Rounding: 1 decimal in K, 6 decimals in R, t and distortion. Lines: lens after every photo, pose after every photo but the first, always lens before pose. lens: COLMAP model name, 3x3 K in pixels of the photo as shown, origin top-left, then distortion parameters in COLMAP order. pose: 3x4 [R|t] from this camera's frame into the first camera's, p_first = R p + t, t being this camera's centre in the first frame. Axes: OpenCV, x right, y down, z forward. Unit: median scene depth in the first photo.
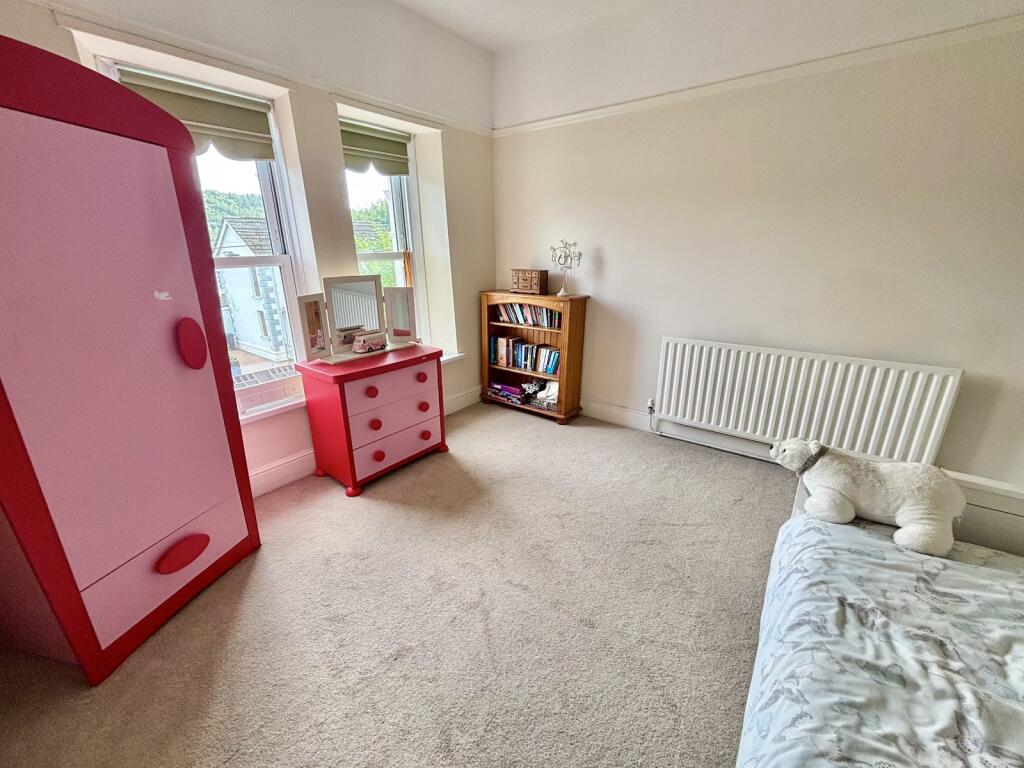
lens RADIAL K [[412.5, 0, 512.0], [0, 412.5, 384.0], [0, 0, 1]] dist [0.002096, 0.000070]
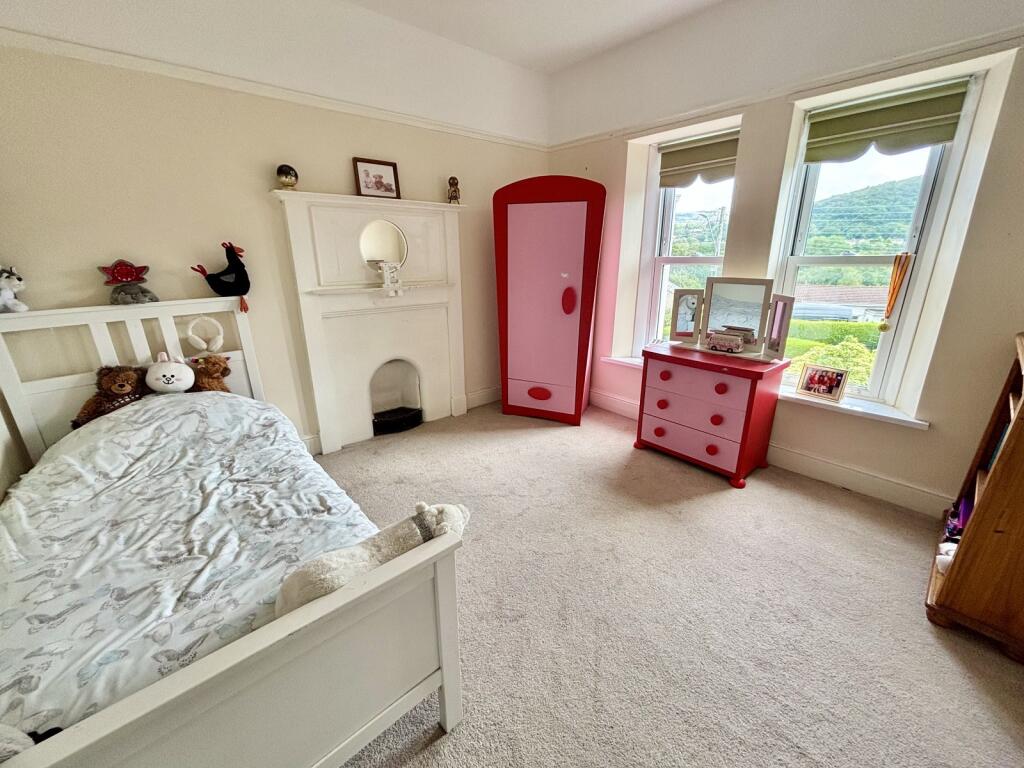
lens RADIAL K [[412.5, 0, 512.0], [0, 412.5, 384.0], [0, 0, 1]] dist [0.002096, 0.000070]
pose [[-0.191164, 0.310723, -0.931079, 0.905104], [-0.296018, 0.886157, 0.356509, -0.267307], [0.935858, 0.343768, -0.077422, 0.752273]]
